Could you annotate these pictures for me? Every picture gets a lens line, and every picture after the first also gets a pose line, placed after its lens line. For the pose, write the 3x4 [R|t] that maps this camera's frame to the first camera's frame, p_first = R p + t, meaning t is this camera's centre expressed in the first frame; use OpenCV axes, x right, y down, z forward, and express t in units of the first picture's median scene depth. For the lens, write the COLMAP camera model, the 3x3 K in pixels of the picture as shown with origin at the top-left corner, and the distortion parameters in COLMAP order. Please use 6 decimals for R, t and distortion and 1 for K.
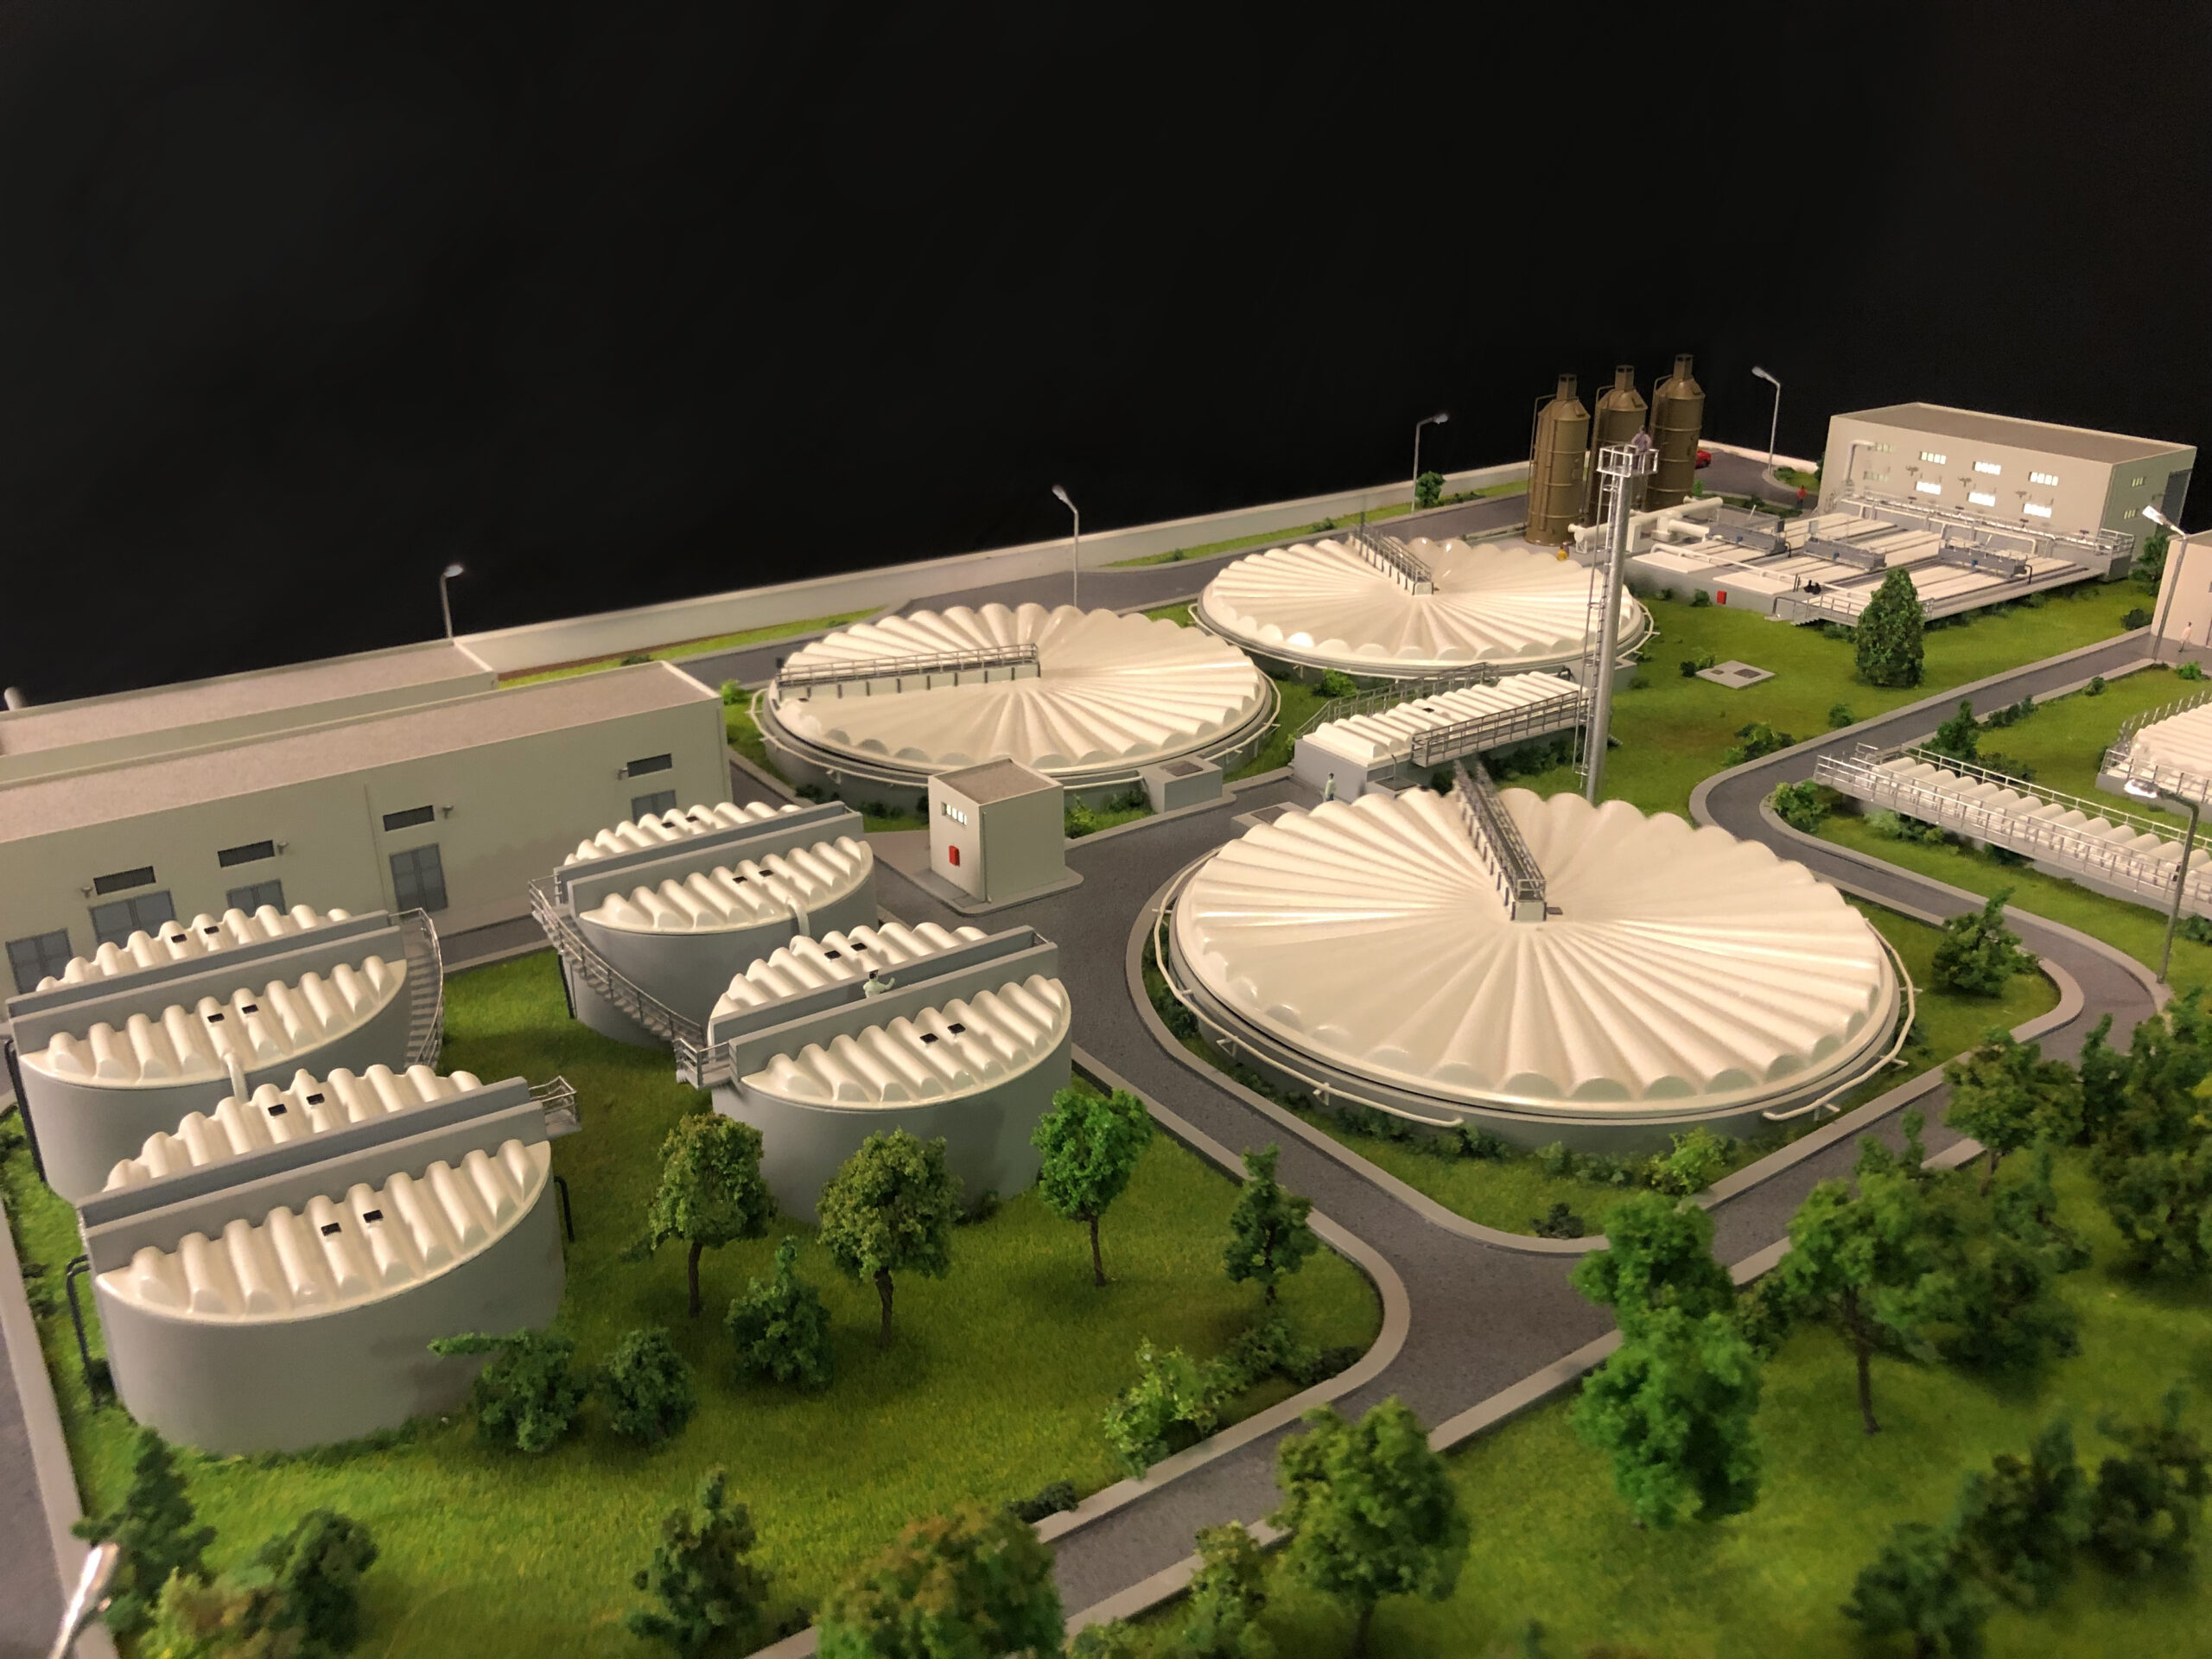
lens RADIAL K [[1844.1, 0, 1097.5], [0, 1844.1, 820.3], [0, 0, 1]] dist [0.004711, -0.012033]
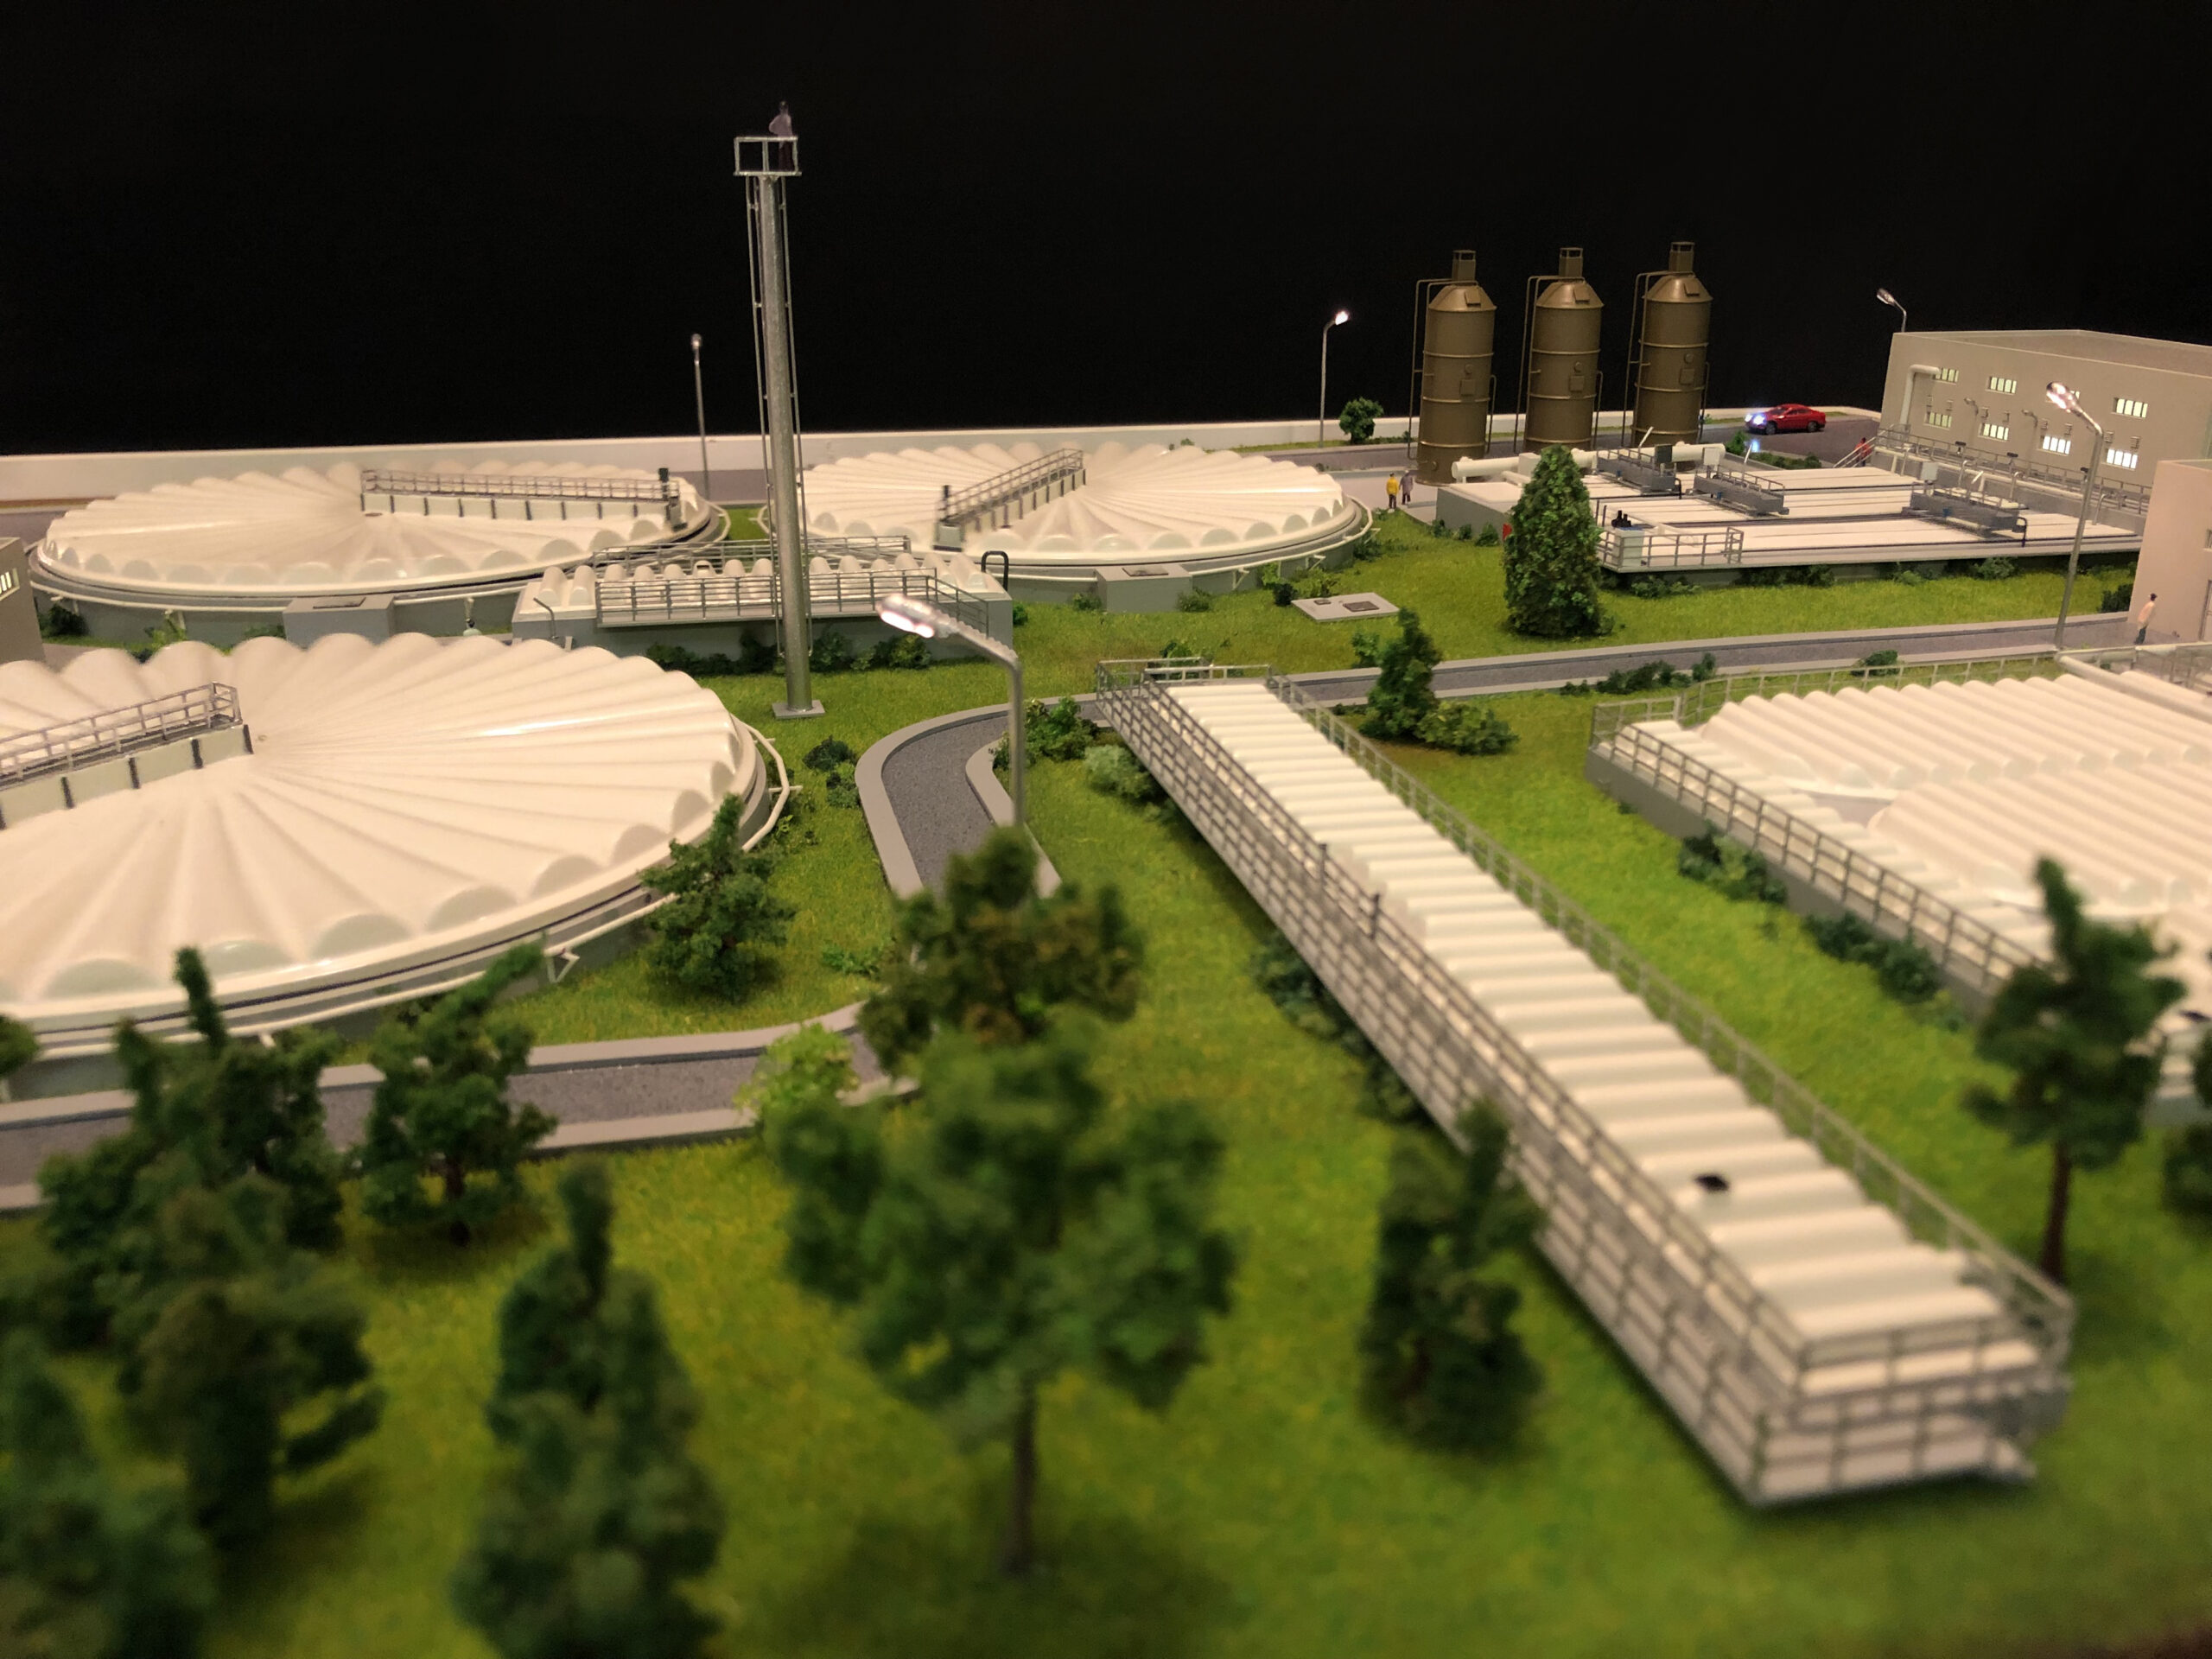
lens RADIAL K [[1844.1, 0, 1100.6], [0, 1844.1, 828.4], [0, 0, 1]] dist [0.004711, -0.012033]
pose [[0.928747, 0.127286, -0.348177, 0.524274], [-0.143853, 0.989354, -0.022035, 0.029697], [0.341665, 0.070551, 0.937170, 0.361120]]
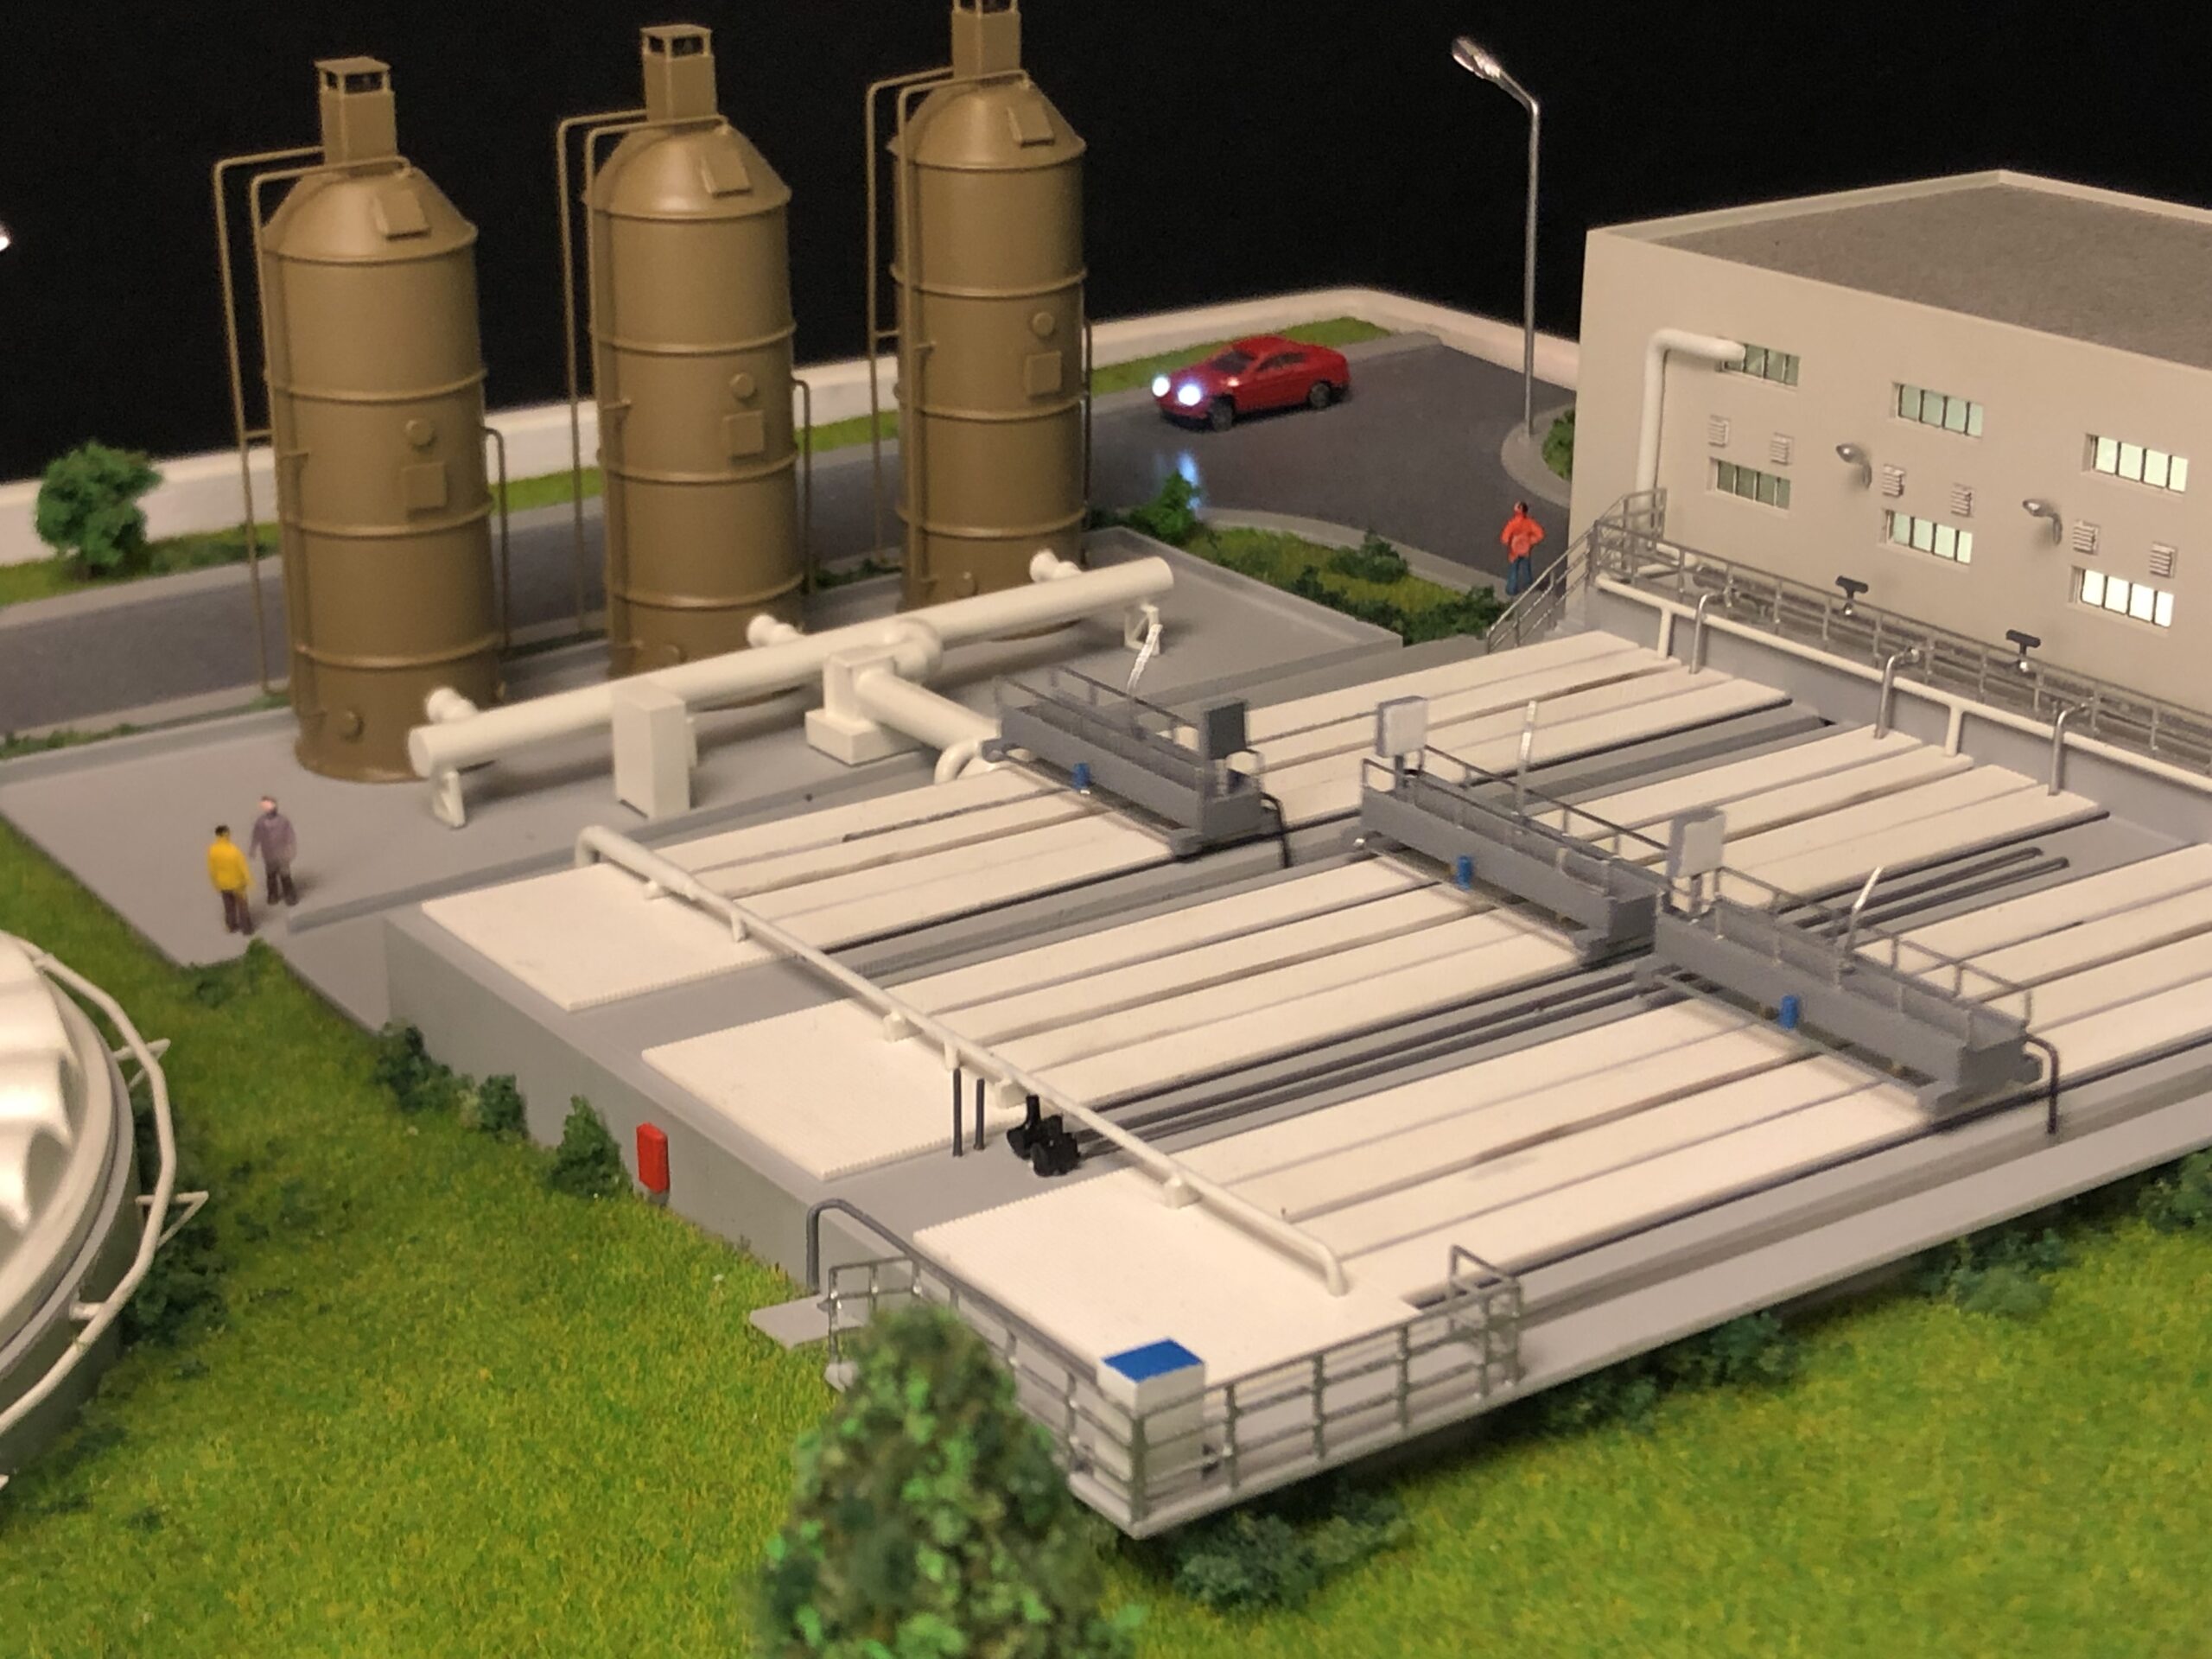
lens RADIAL K [[3645.9, 0, 1109.4], [0, 3645.9, 837.9], [0, 0, 1]] dist [0.177138, 0.000000]
pose [[0.999930, -0.001866, 0.011666, 0.445231], [0.002328, 0.999210, -0.039672, -0.162143], [-0.011583, 0.039697, 0.999145, 0.698356]]
